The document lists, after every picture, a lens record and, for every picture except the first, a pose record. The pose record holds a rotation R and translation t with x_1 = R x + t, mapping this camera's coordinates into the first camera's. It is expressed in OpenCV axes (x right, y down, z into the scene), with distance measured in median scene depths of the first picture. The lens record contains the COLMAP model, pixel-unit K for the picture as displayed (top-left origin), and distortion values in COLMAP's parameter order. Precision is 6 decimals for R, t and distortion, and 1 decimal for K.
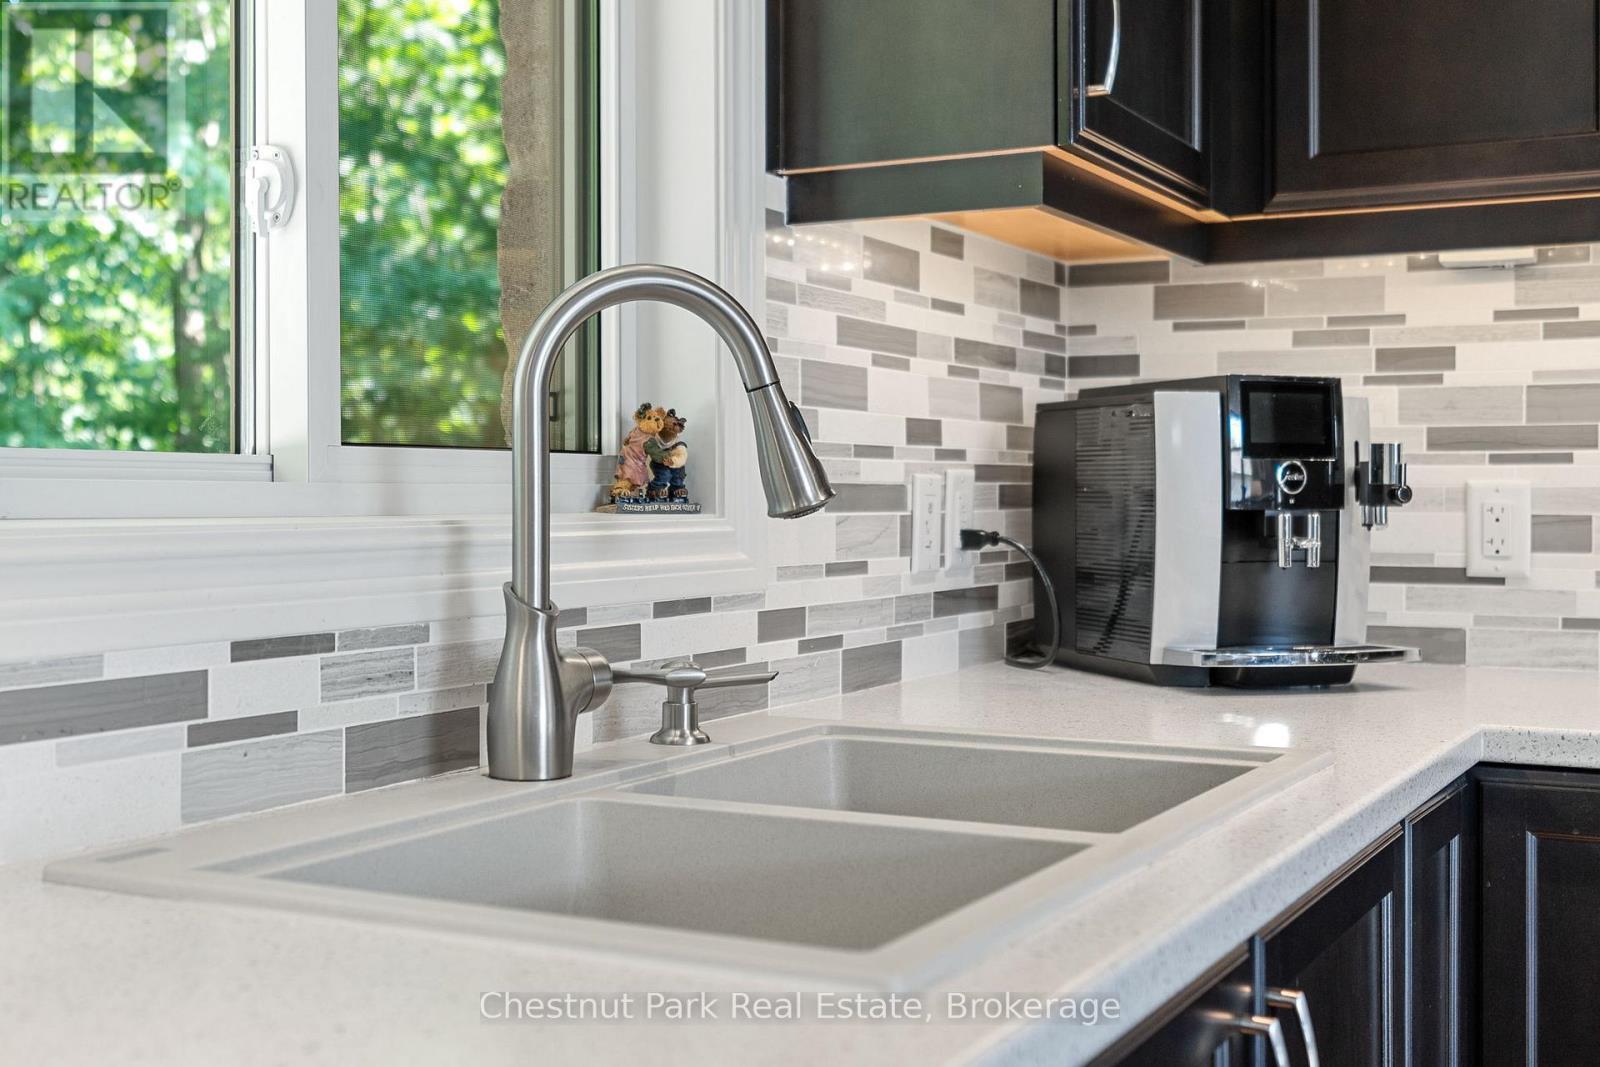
lens RADIAL K [[1881.7, 0, 783.5], [0, 1881.7, 495.1], [0, 0, 1]] dist [-0.007737, 0.000000]
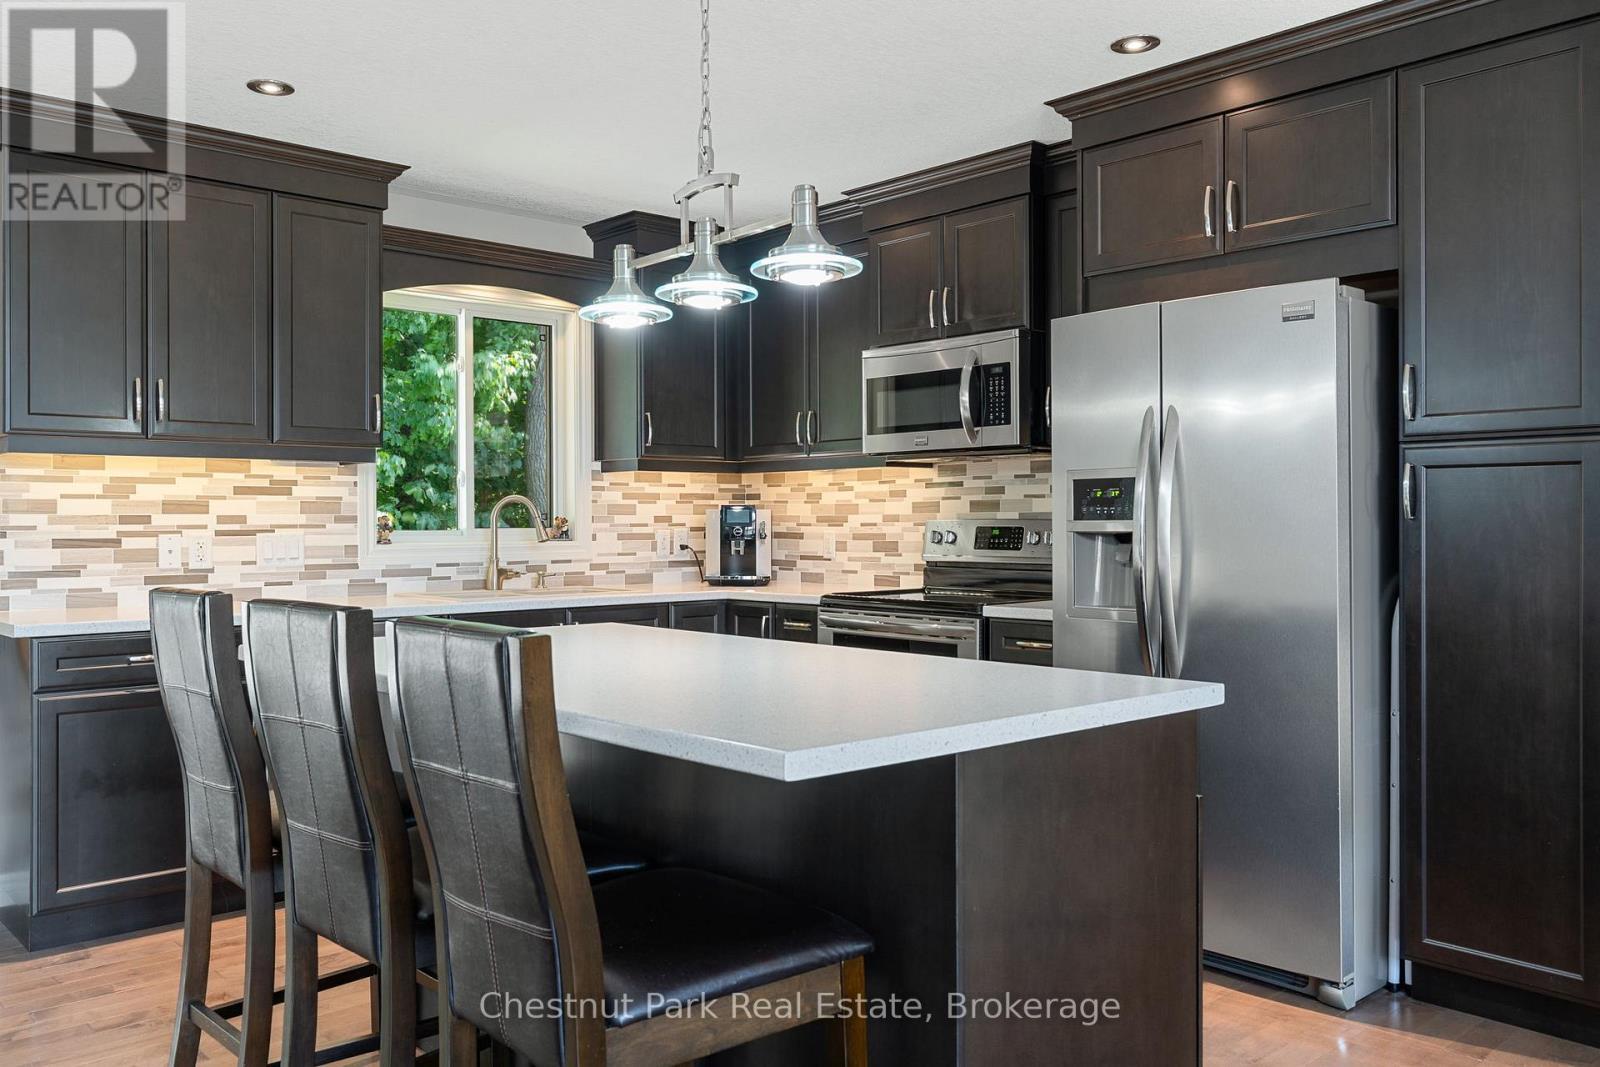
lens RADIAL K [[1264.2, 0, 800.9], [0, 1264.2, 528.7], [0, 0, 1]] dist [-0.011719, -0.001278]
pose [[0.941003, -0.001521, -0.338394, 1.223623], [0.003675, 0.999977, 0.005724, -0.028578], [0.338377, -0.006630, 0.940987, -1.347806]]
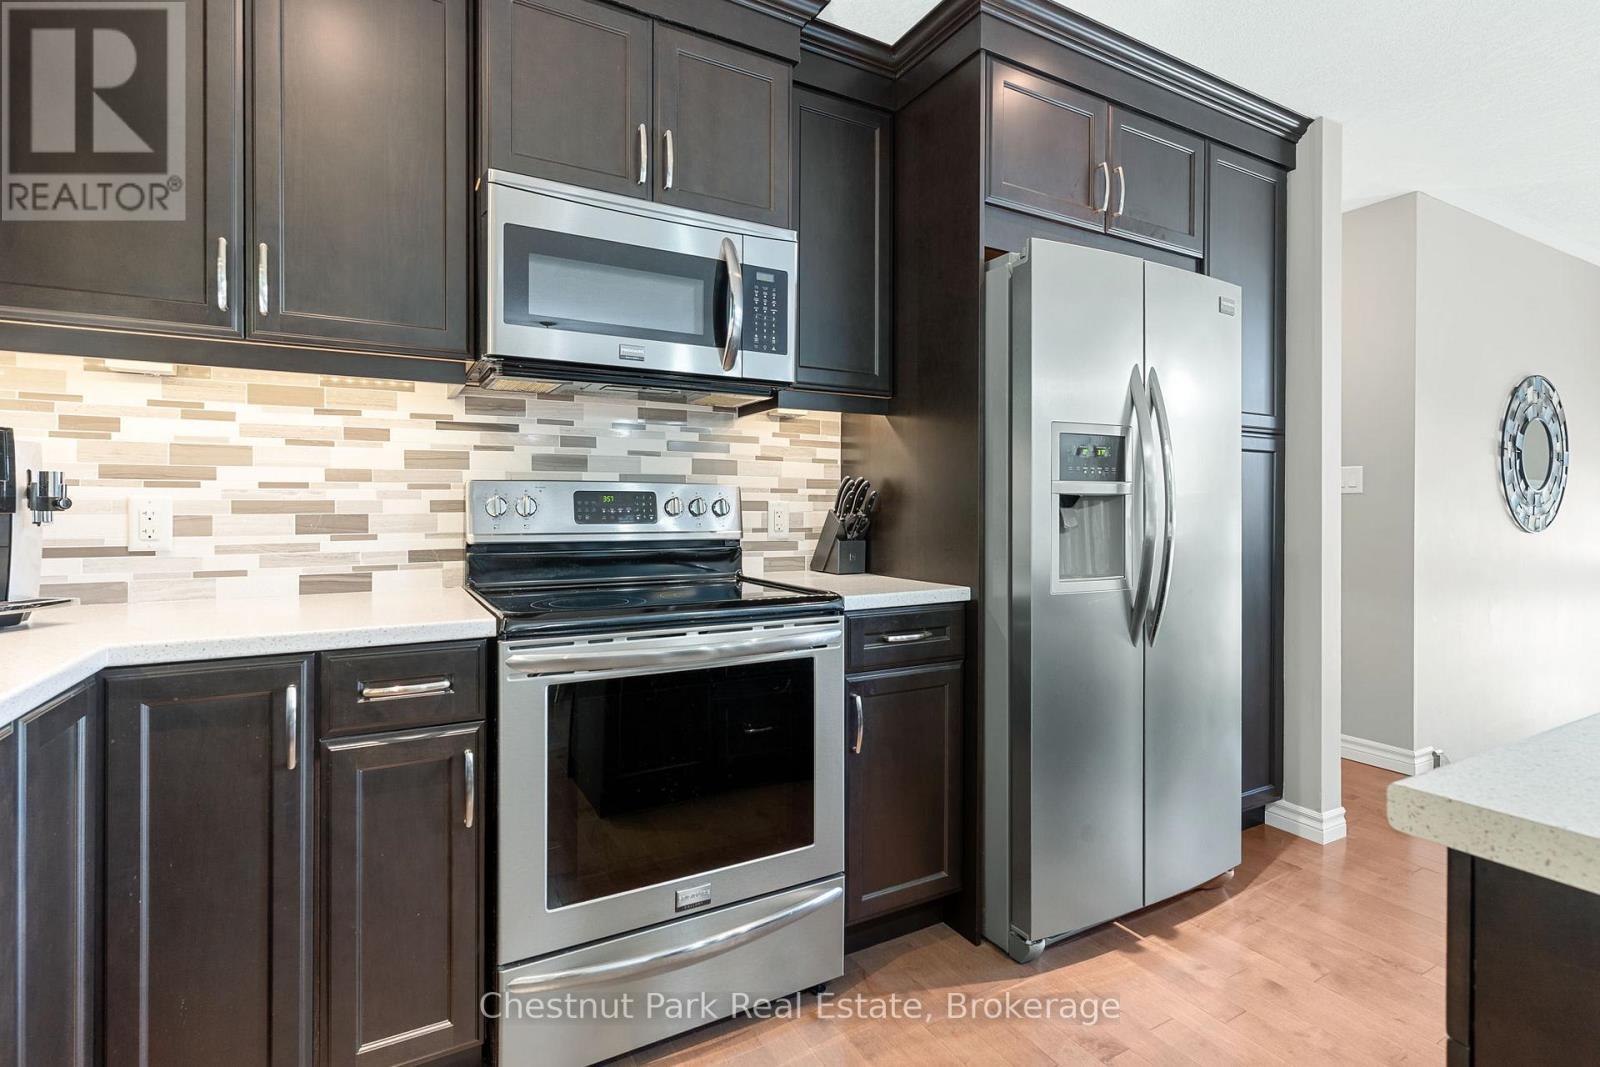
lens RADIAL K [[763.6, 0, 790.9], [0, 763.6, 515.4], [0, 0, 1]] dist [-0.002749, -0.000586]
pose [[0.541325, -0.006576, 0.840788, 0.113956], [-0.002091, 0.999956, 0.009167, 0.002355], [-0.840811, -0.006721, 0.541287, 0.118649]]
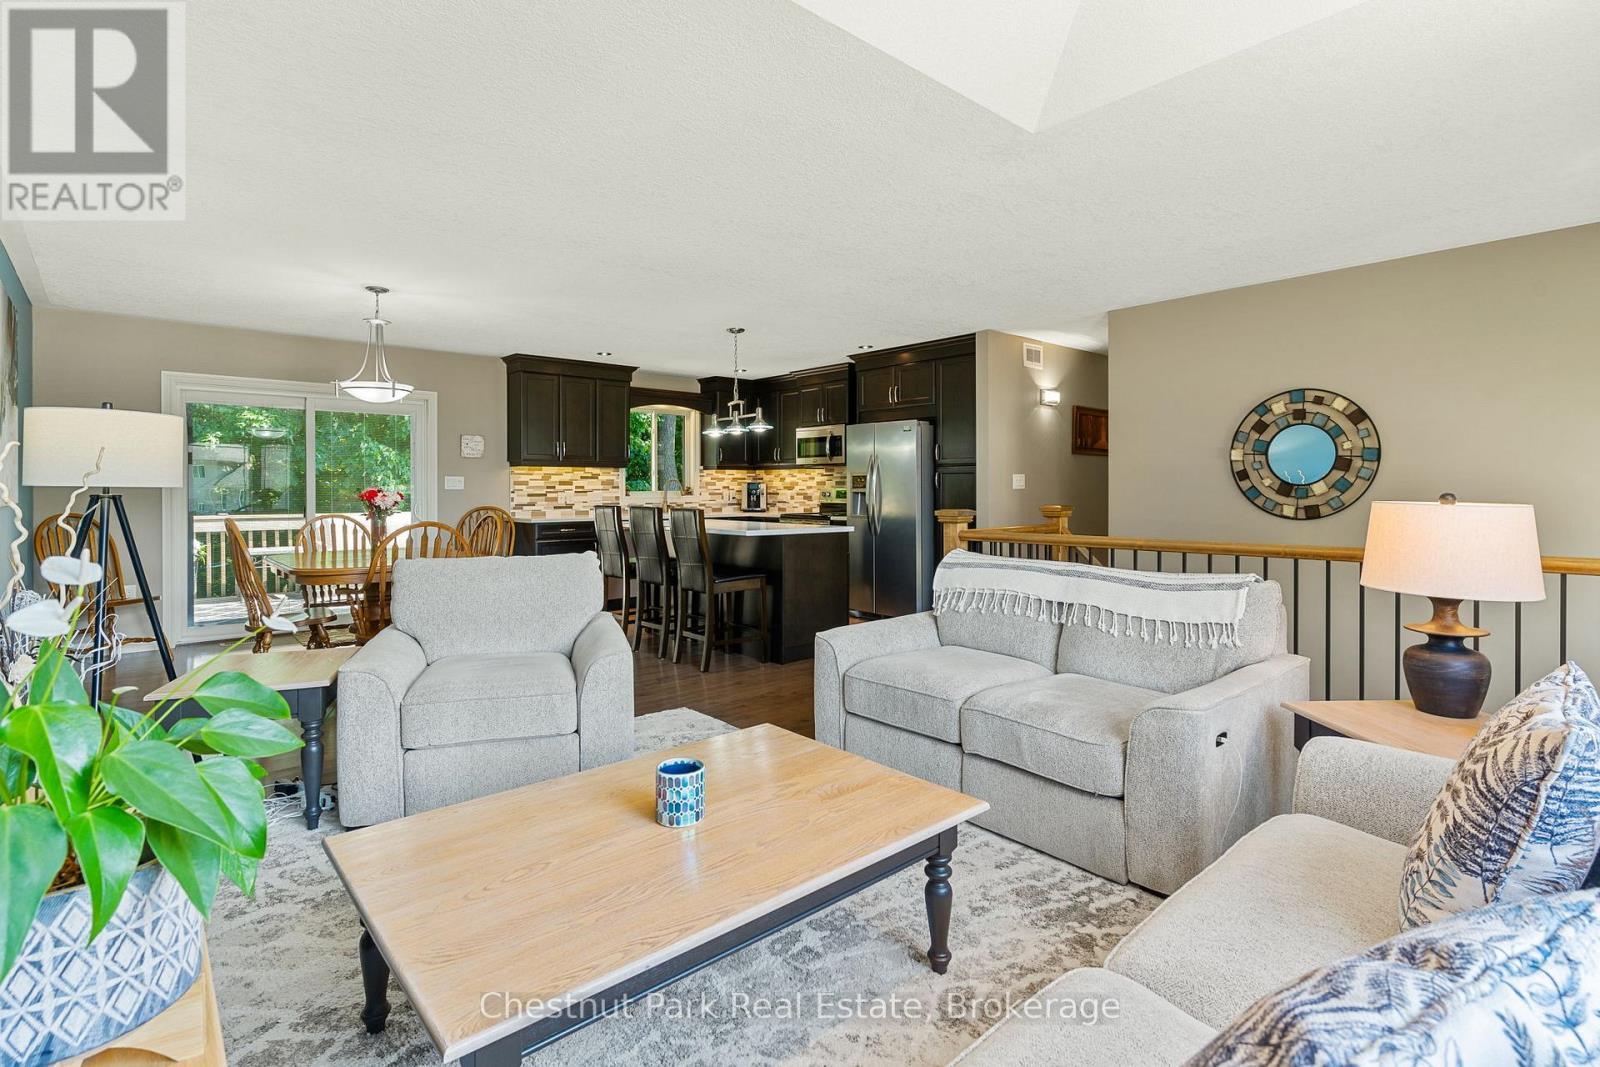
lens RADIAL K [[763.6, 0, 818.9], [0, 763.6, 495.1], [0, 0, 1]] dist [-0.002749, -0.000586]
pose [[0.943851, 0.001951, -0.330366, 1.937799], [0.001315, 0.999952, 0.009664, -0.031559], [0.330369, -0.009556, 0.943804, -2.774001]]
